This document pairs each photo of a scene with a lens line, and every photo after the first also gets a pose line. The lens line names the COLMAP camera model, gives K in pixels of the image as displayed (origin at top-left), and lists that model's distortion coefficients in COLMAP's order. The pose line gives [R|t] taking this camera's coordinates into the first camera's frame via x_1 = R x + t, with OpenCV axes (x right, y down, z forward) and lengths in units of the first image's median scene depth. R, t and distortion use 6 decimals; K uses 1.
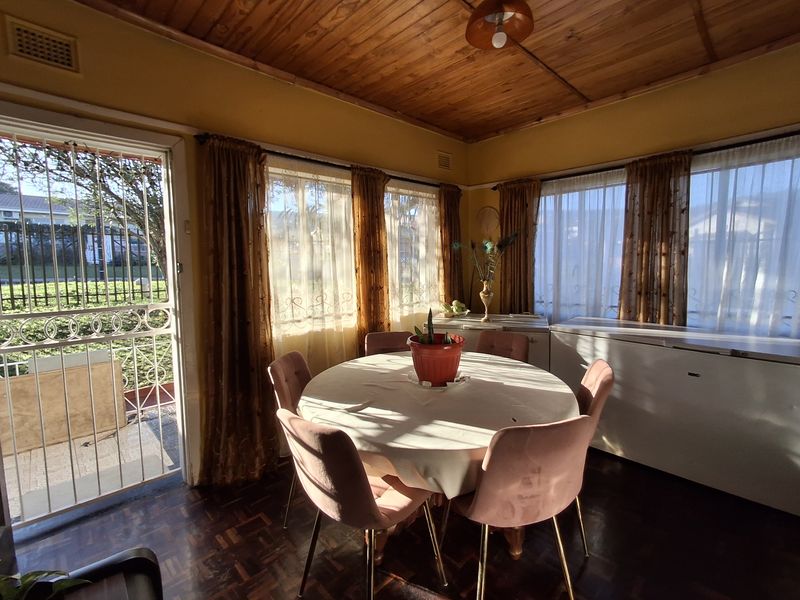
lens RADIAL K [[368.0, 0, 397.9], [0, 368.0, 299.0], [0, 0, 1]] dist [0.000222, 0.000412]
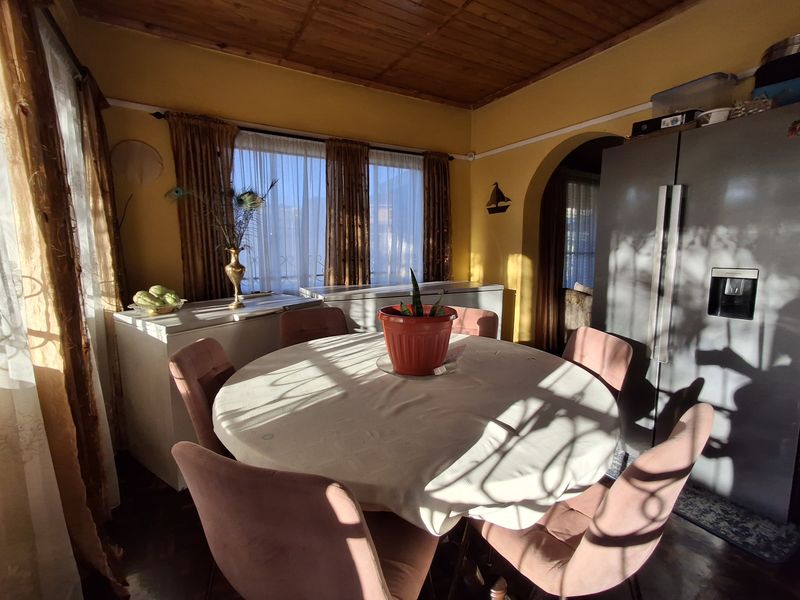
lens RADIAL K [[368.0, 0, 397.7], [0, 368.0, 294.3], [0, 0, 1]] dist [0.000222, 0.000412]
pose [[0.230280, -0.111209, 0.966749, -0.446410], [0.096358, 0.991172, 0.091066, 0.001883], [-0.968342, 0.072183, 0.238963, 0.622127]]
